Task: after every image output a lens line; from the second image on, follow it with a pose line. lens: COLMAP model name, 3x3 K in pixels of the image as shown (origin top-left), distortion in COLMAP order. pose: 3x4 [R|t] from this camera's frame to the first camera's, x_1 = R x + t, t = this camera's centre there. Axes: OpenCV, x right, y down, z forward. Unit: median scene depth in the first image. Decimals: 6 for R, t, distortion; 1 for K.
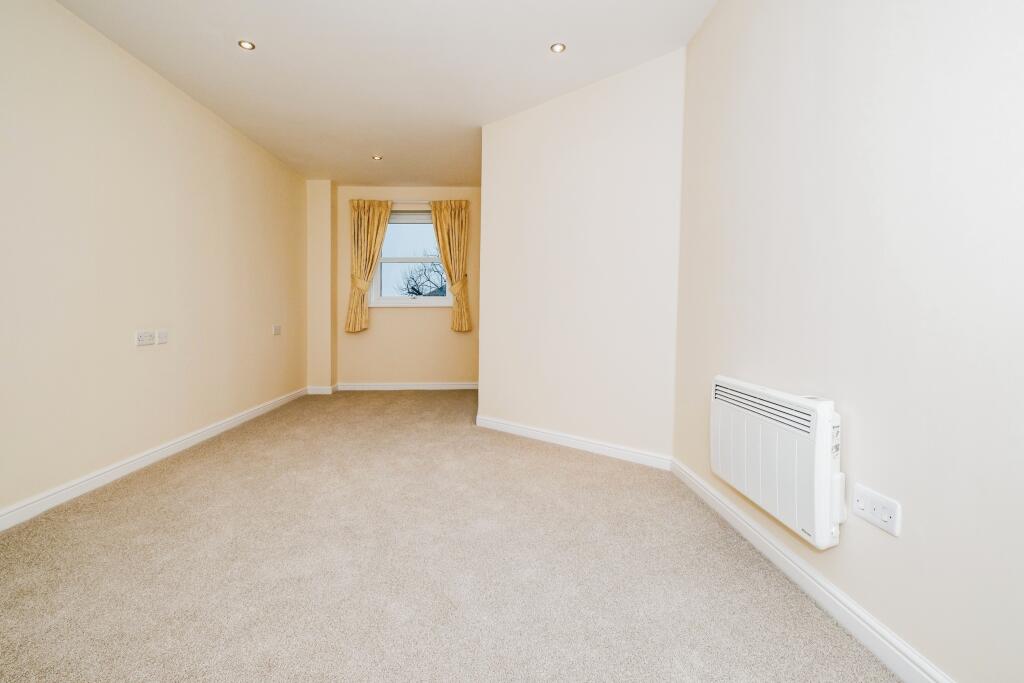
lens RADIAL K [[467.0, 0, 512.0], [0, 467.0, 341.5], [0, 0, 1]] dist [-0.001011, -0.000092]
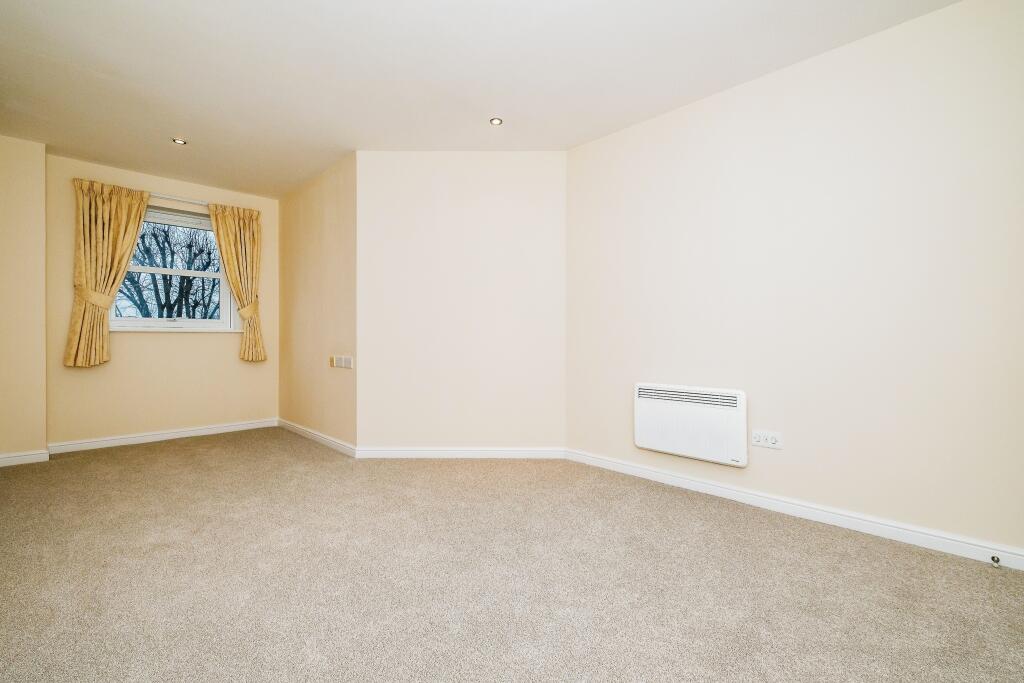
lens RADIAL K [[452.1, 0, 510.2], [0, 452.1, 352.6], [0, 0, 1]] dist [0.002226, 0.000188]
pose [[0.736341, -0.017541, 0.676383, -0.328983], [0.036947, 0.999215, -0.014309, -0.007794], [-0.675601, 0.035527, 0.736411, 0.067141]]
